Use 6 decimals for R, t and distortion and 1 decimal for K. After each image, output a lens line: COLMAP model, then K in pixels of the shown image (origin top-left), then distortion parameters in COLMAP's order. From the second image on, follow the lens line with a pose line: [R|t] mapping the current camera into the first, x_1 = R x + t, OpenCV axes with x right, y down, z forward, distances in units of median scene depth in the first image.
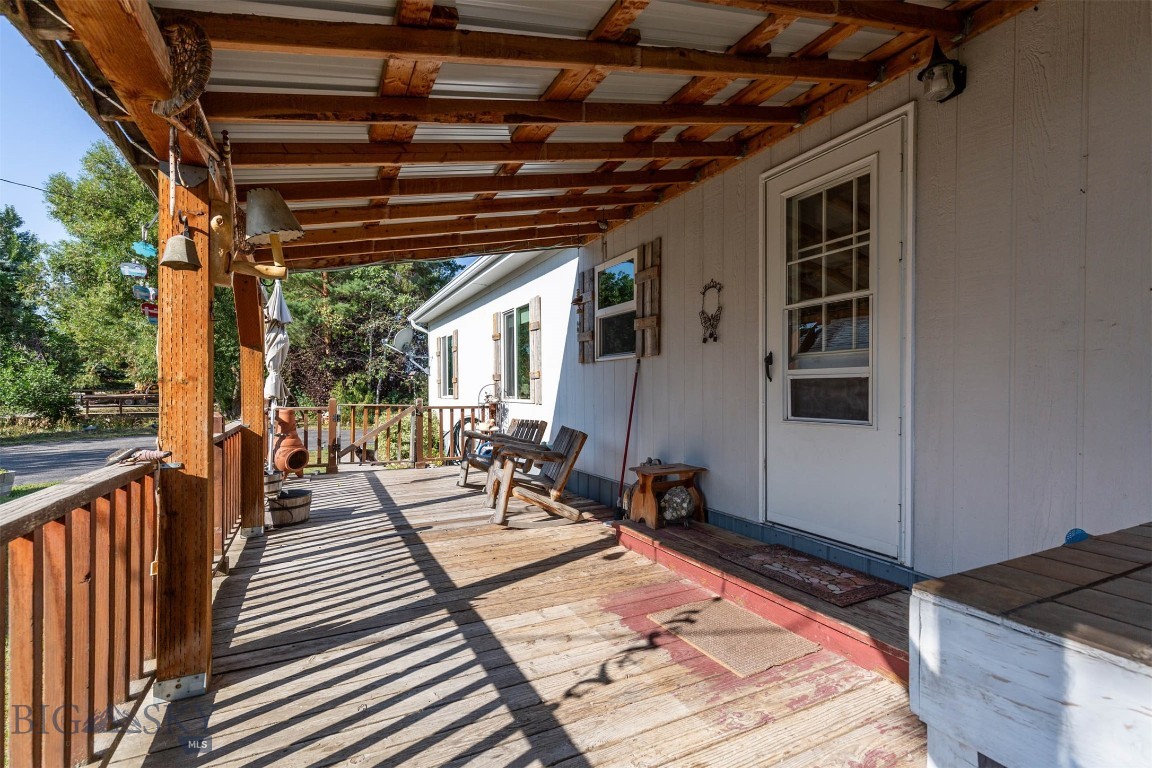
lens RADIAL K [[522.8, 0, 574.5], [0, 522.8, 385.6], [0, 0, 1]] dist [0.007511, 0.000101]
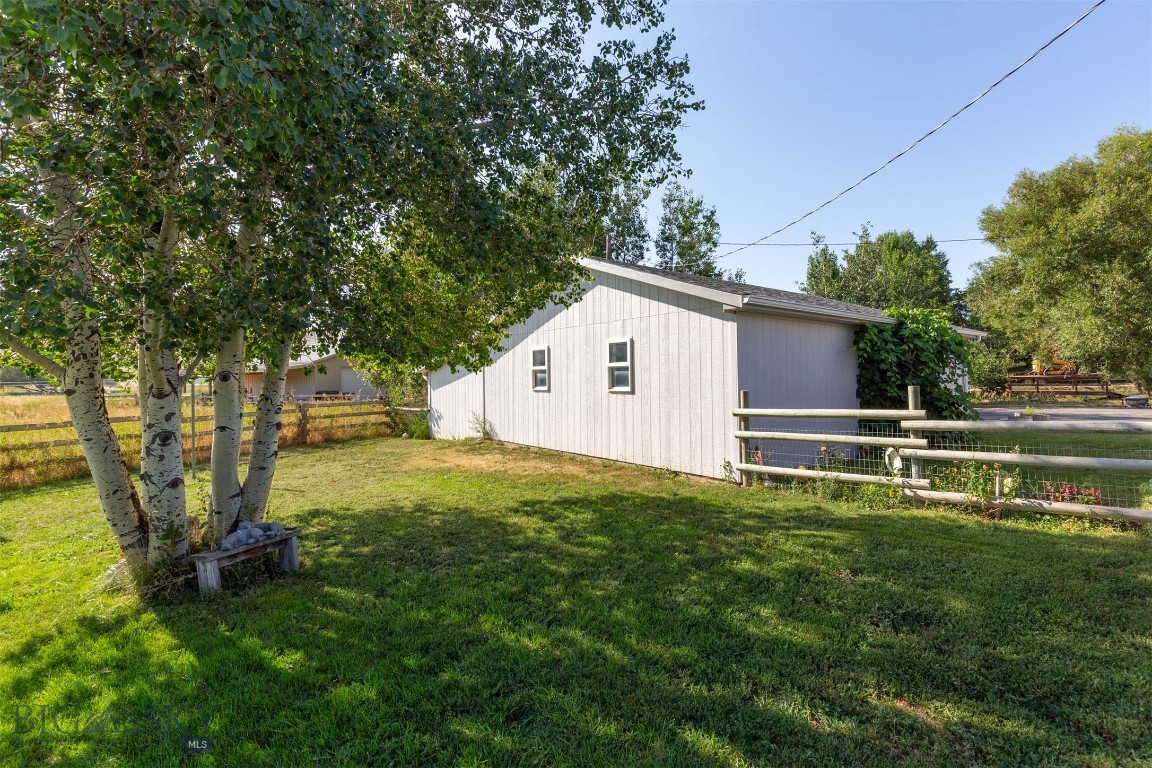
lens RADIAL K [[522.8, 0, 576.7], [0, 522.8, 377.6], [0, 0, 1]] dist [0.007511, 0.000101]
pose [[0.203002, -0.004883, -0.979166, 0.422689], [0.021186, 0.999775, -0.000594, 0.014538], [0.978949, -0.020624, 0.203060, -1.228783]]
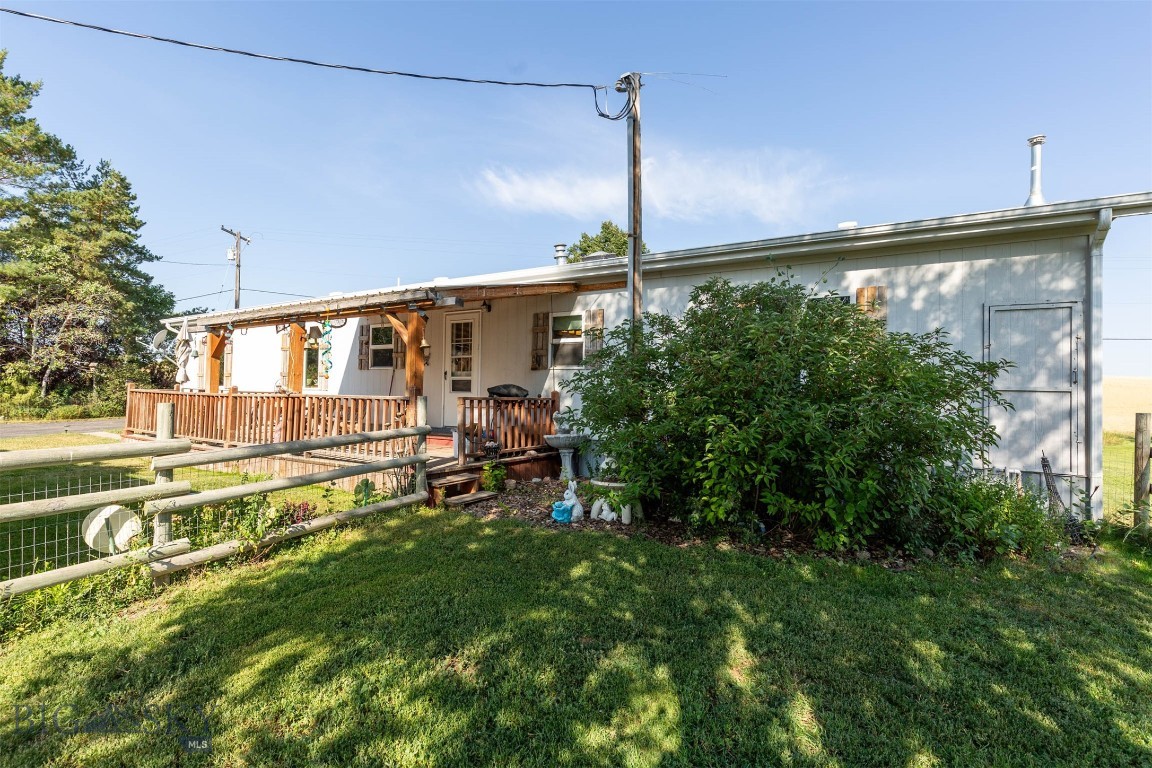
lens RADIAL K [[553.1, 0, 573.9], [0, 553.1, 383.1], [0, 0, 1]] dist [-0.004348, 0.000325]
pose [[0.848837, 0.023290, 0.528141, -0.408673], [-0.019933, 0.999729, -0.012049, 0.019334], [-0.528278, -0.000300, 0.849071, -1.254412]]
